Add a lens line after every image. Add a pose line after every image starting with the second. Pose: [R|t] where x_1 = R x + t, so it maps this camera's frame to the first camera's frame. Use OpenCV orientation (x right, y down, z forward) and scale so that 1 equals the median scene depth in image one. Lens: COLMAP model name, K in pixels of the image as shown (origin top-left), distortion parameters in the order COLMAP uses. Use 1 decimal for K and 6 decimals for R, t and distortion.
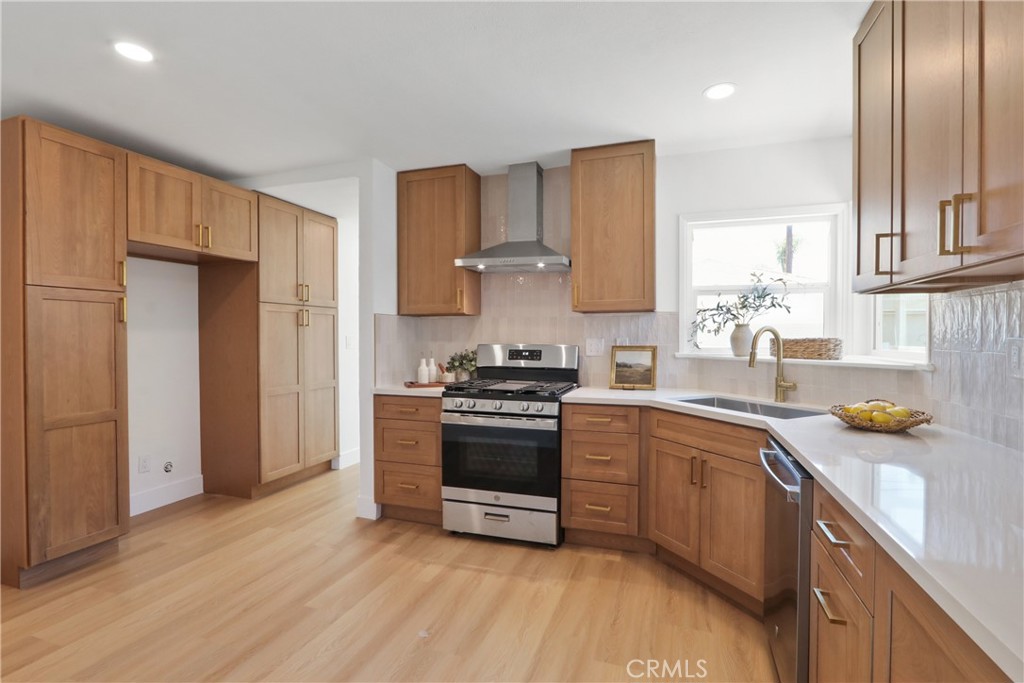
lens RADIAL K [[480.6, 0, 523.3], [0, 480.6, 341.3], [0, 0, 1]] dist [-0.009960, 0.000659]
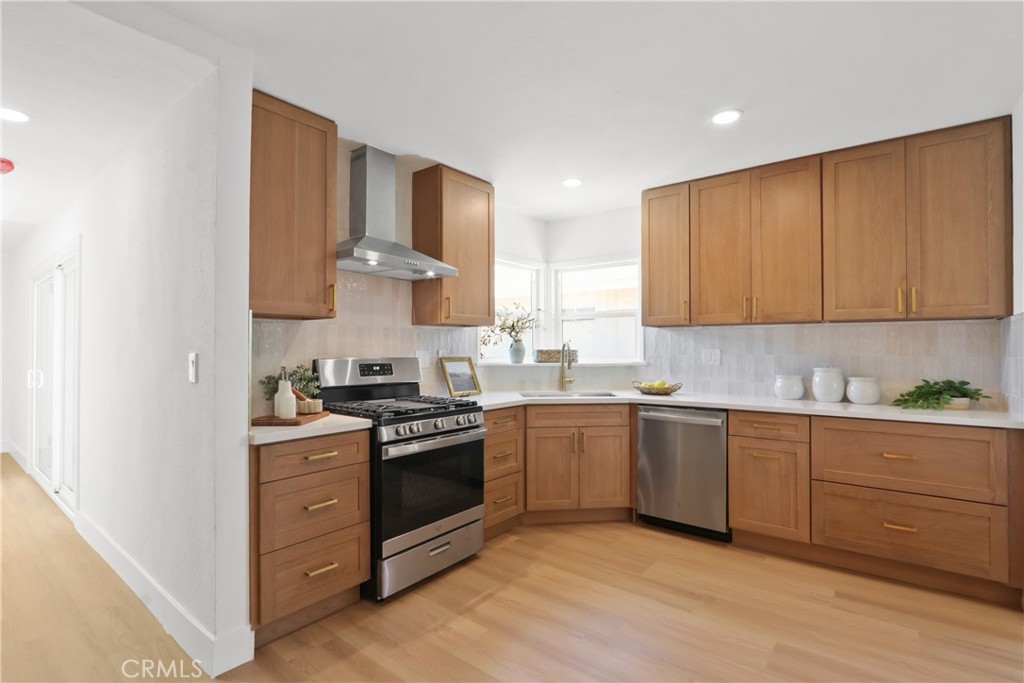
lens RADIAL K [[480.6, 0, 523.3], [0, 480.6, 341.3], [0, 0, 1]] dist [-0.009960, 0.000659]
pose [[0.331009, 0.013753, 0.943527, -0.863840], [0.009135, 0.999800, -0.017778, -0.005934], [-0.943583, 0.014504, 0.330817, 0.552345]]
